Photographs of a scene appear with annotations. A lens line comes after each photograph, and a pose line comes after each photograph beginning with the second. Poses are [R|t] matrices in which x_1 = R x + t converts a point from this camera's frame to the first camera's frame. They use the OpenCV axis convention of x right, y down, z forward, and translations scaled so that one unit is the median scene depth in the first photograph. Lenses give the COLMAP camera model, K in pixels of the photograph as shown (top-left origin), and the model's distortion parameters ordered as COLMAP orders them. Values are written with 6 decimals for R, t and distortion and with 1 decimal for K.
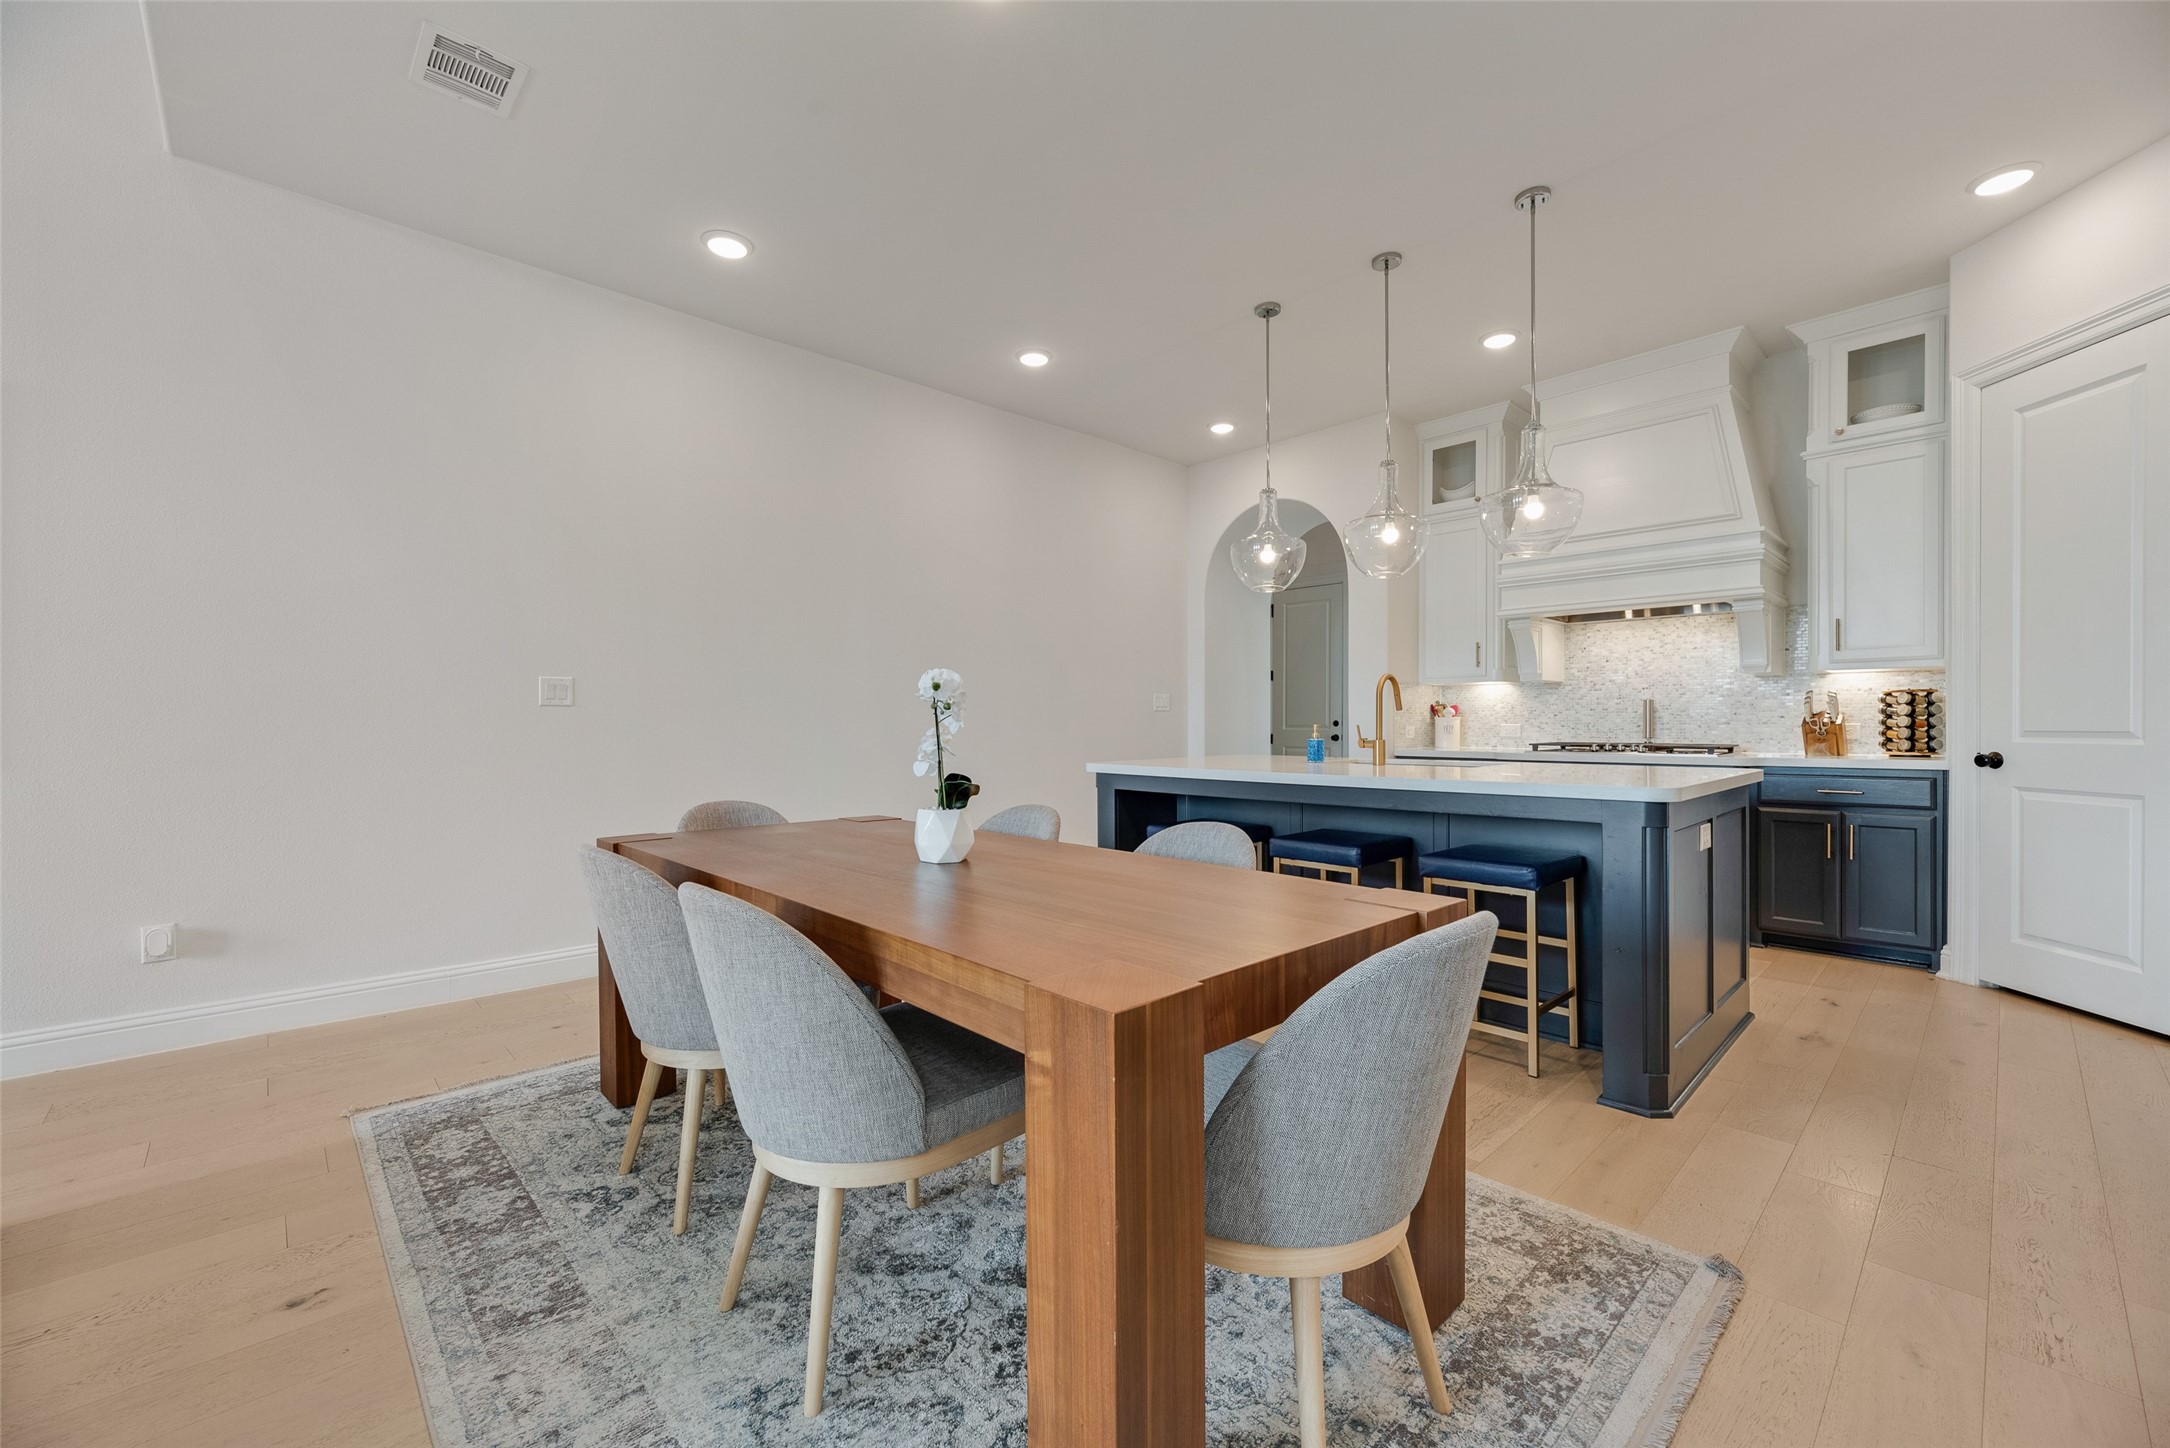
lens RADIAL K [[880.3, 0, 1086.3], [0, 880.3, 727.1], [0, 0, 1]] dist [0.001607, 0.000404]
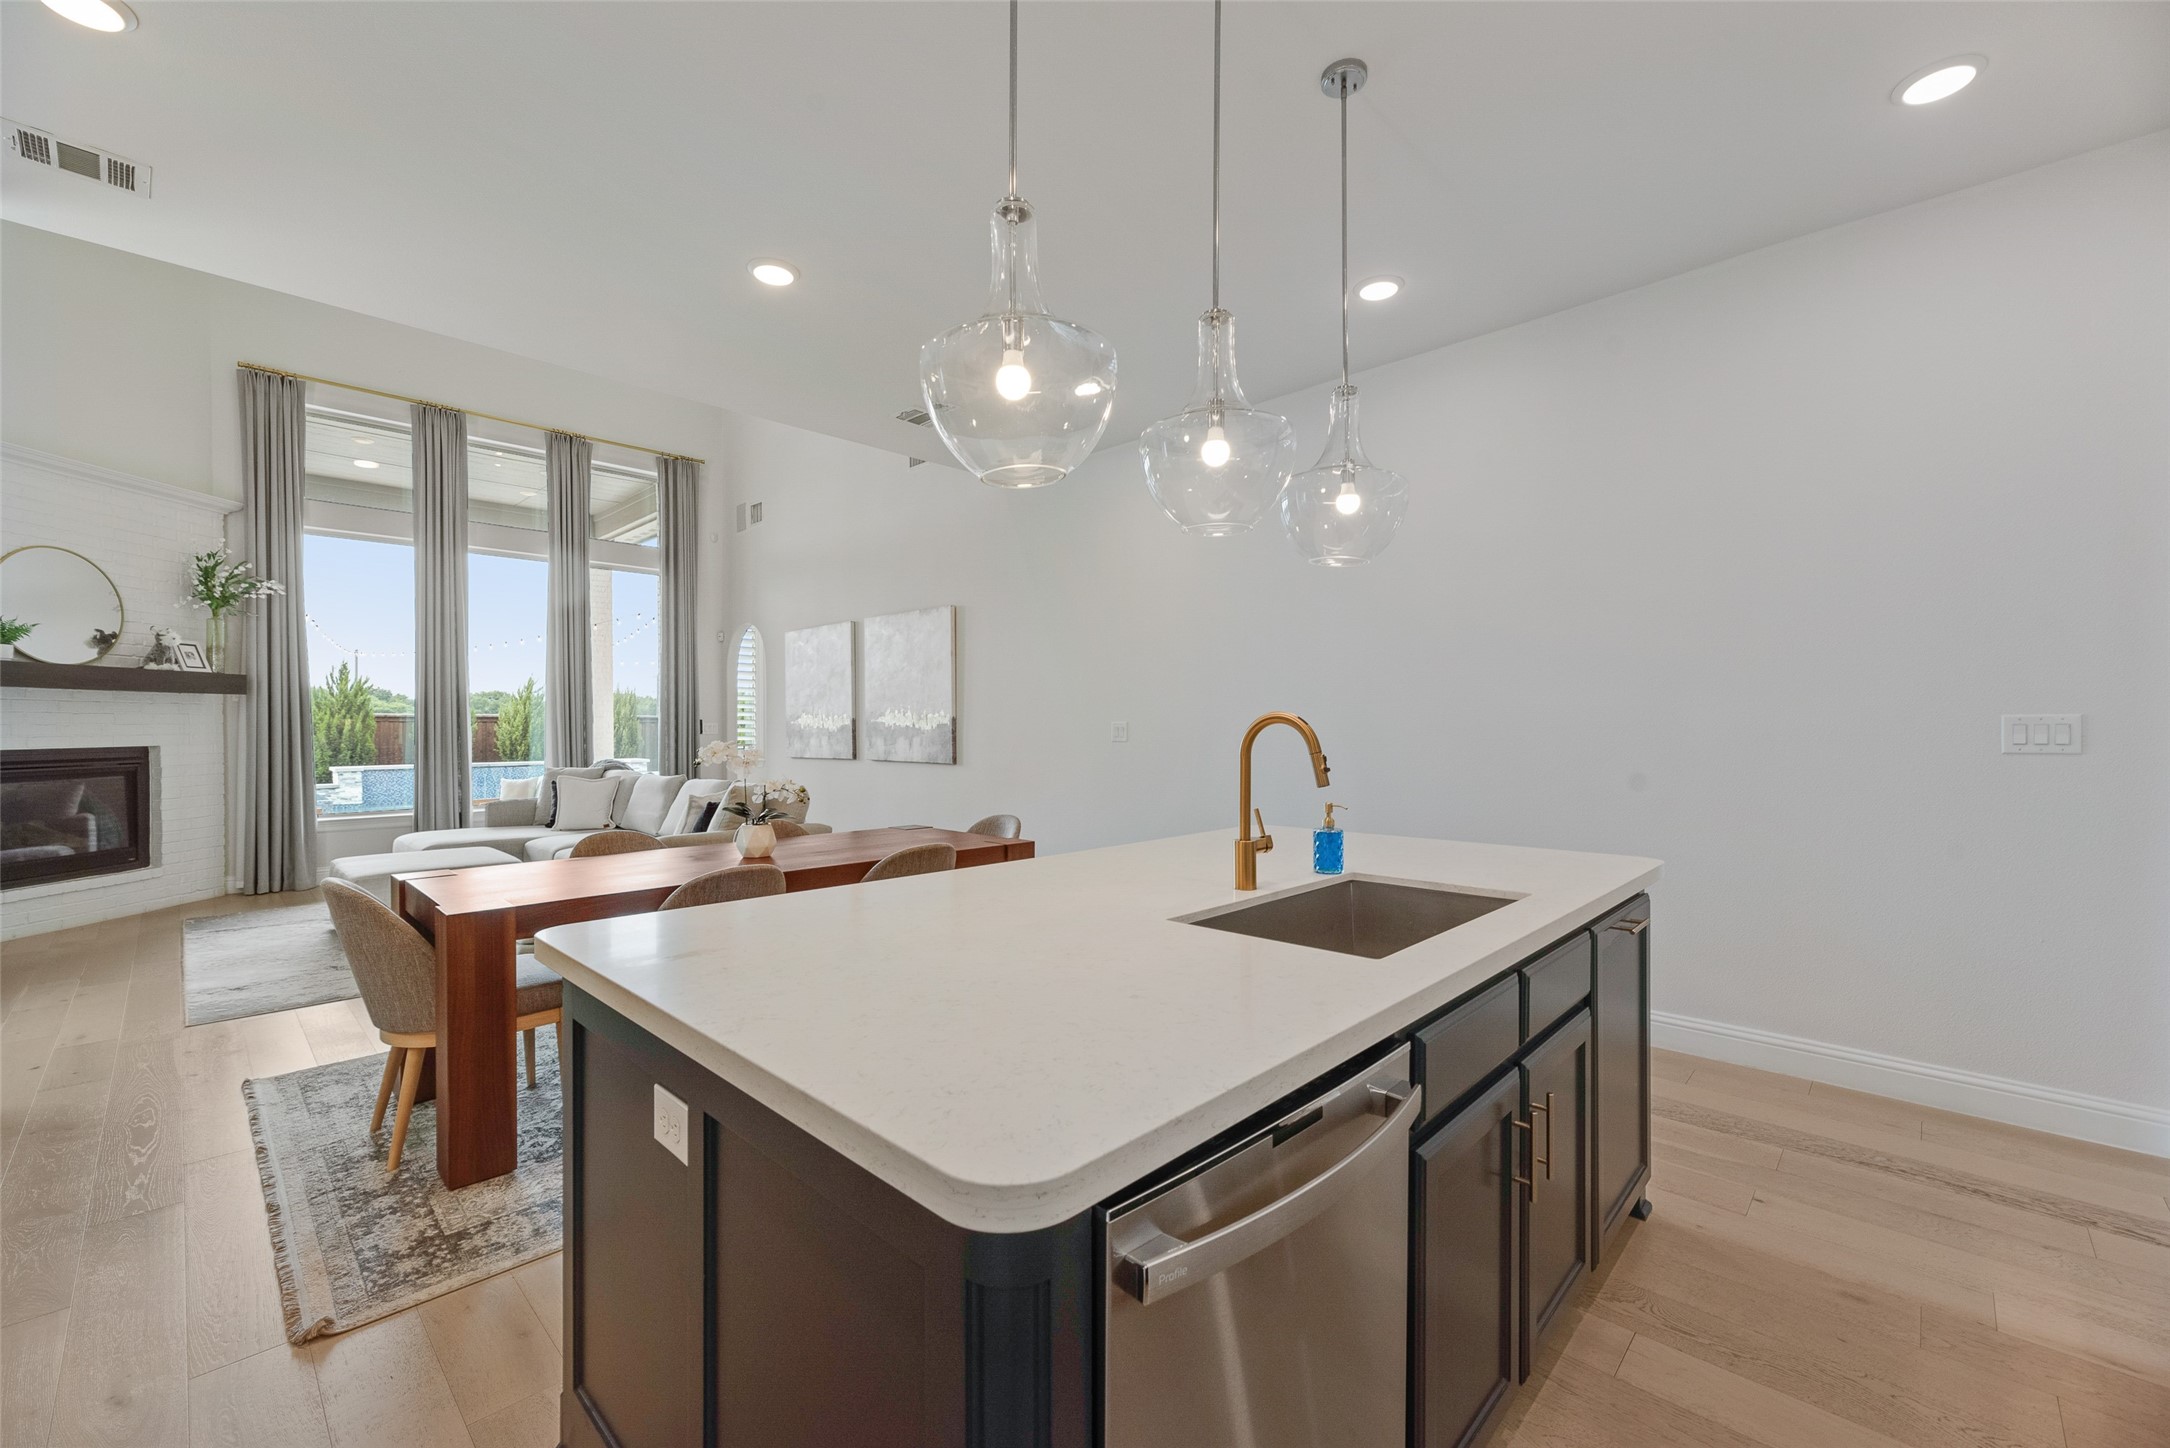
lens RADIAL K [[880.3, 0, 1078.4], [0, 880.3, 735.6], [0, 0, 1]] dist [0.001607, 0.000404]
pose [[0.032655, 0.015119, -0.999352, 0.755446], [-0.000193, 0.999886, 0.015121, -0.048685], [0.999467, -0.000300, 0.032654, 0.789766]]
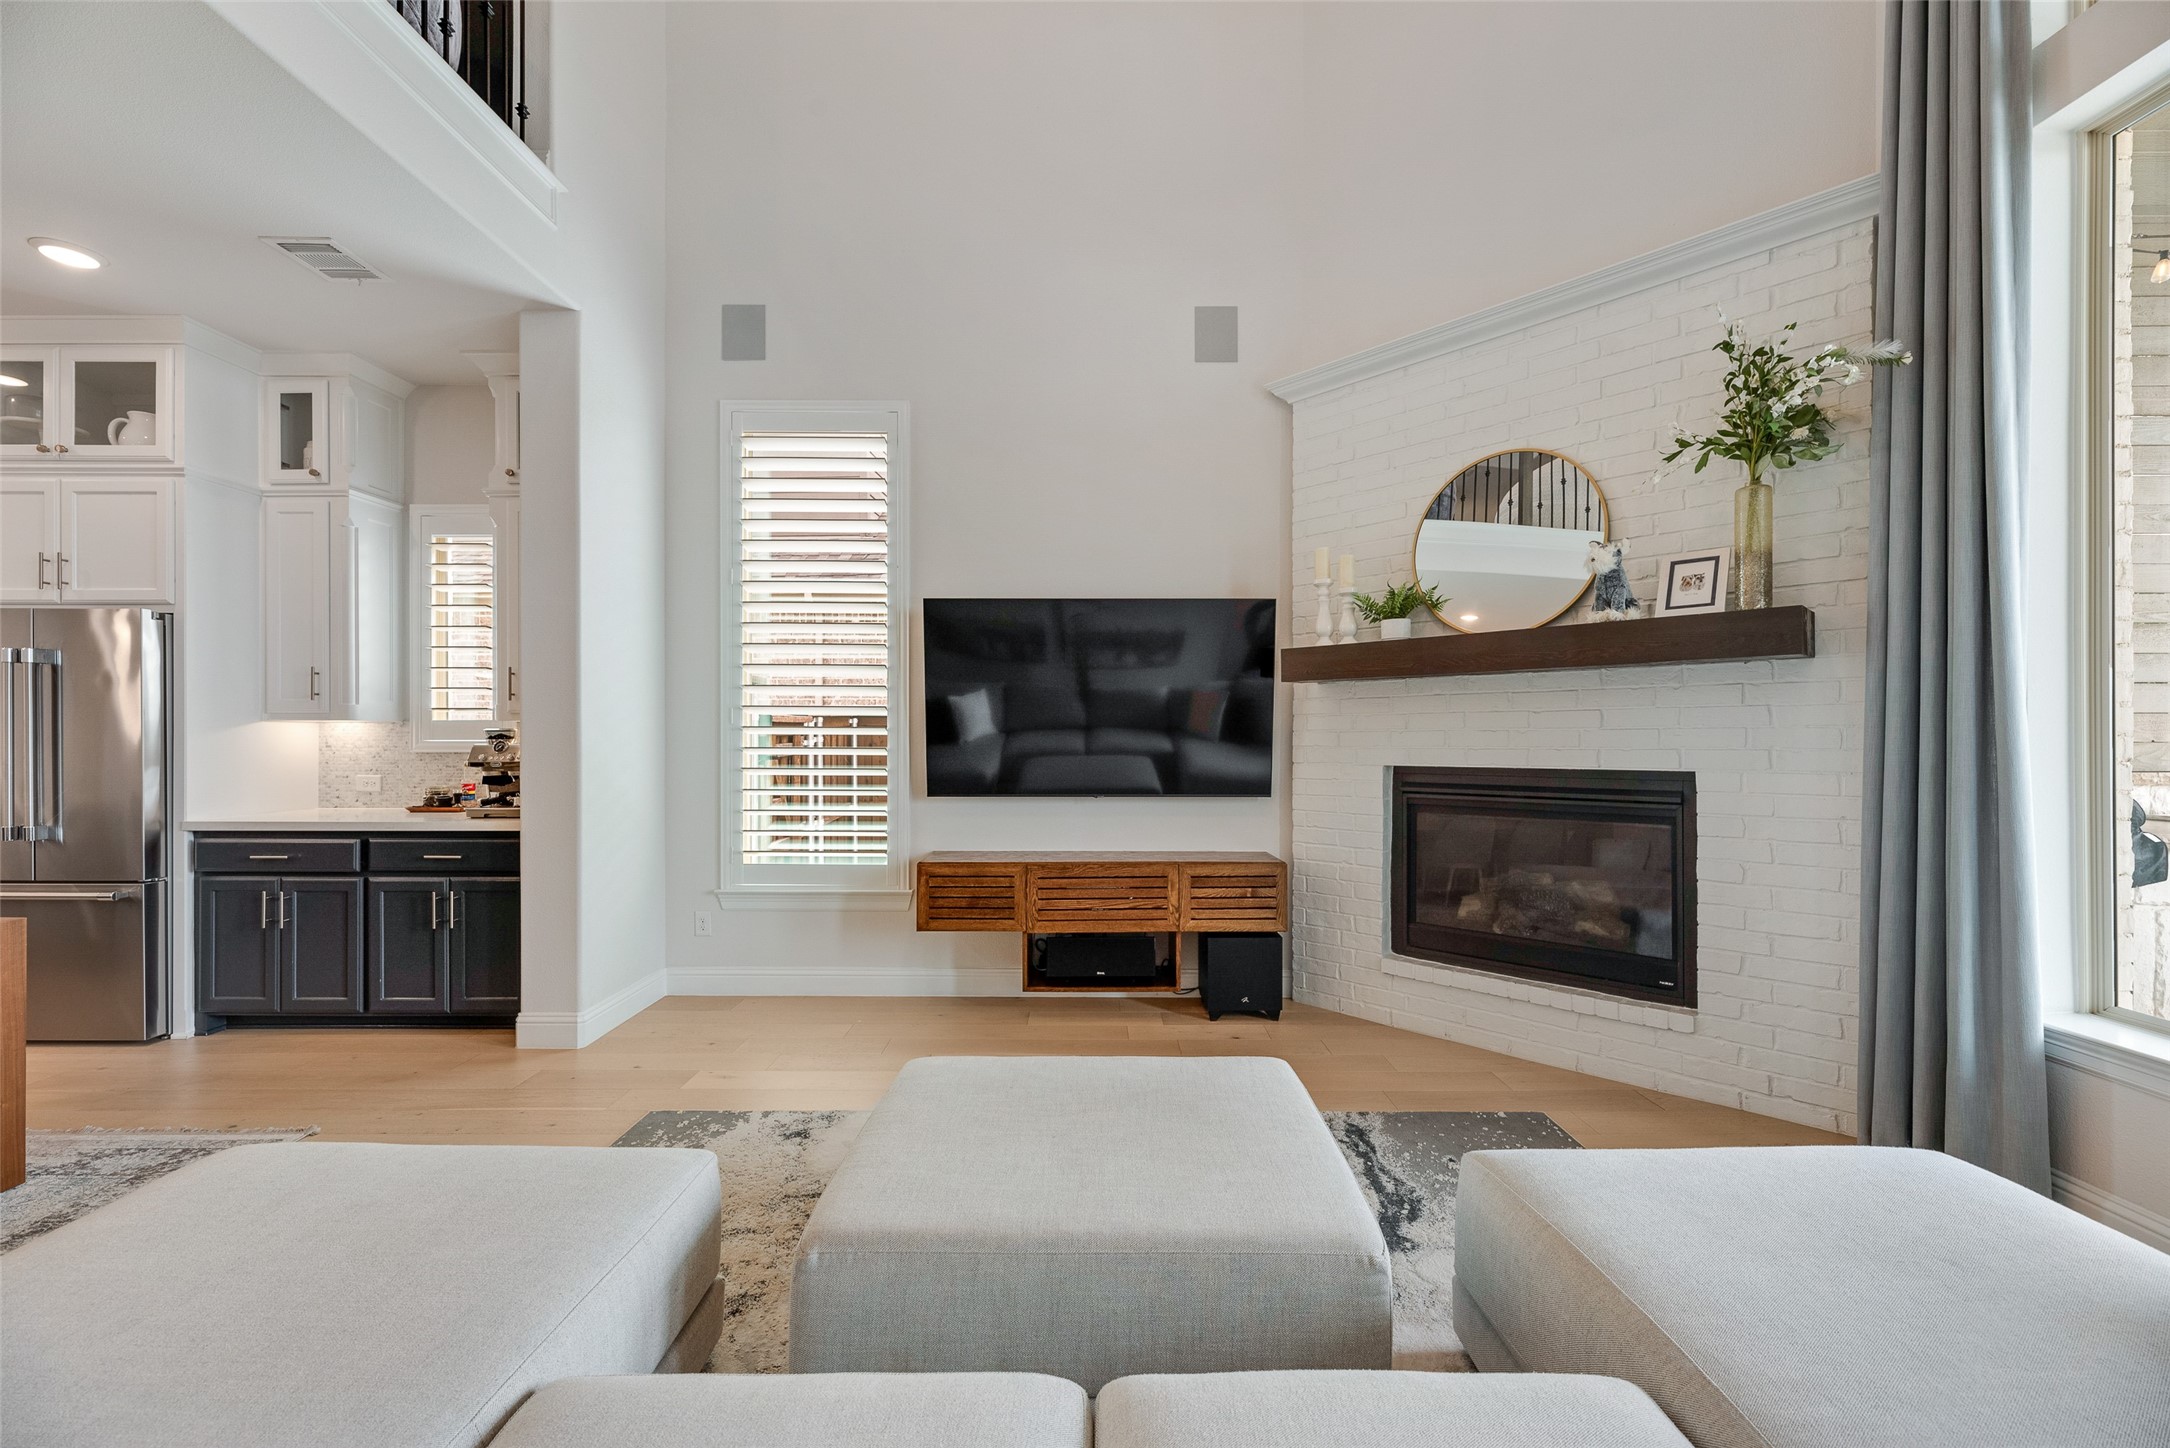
lens RADIAL K [[880.3, 0, 1083.8], [0, 880.3, 736.8], [0, 0, 1]] dist [0.001607, 0.000404]
pose [[-0.723950, 0.003639, 0.689842, -0.932421], [0.006084, 0.999981, 0.001110, -0.040920], [-0.689825, 0.005000, -0.723959, 0.180141]]
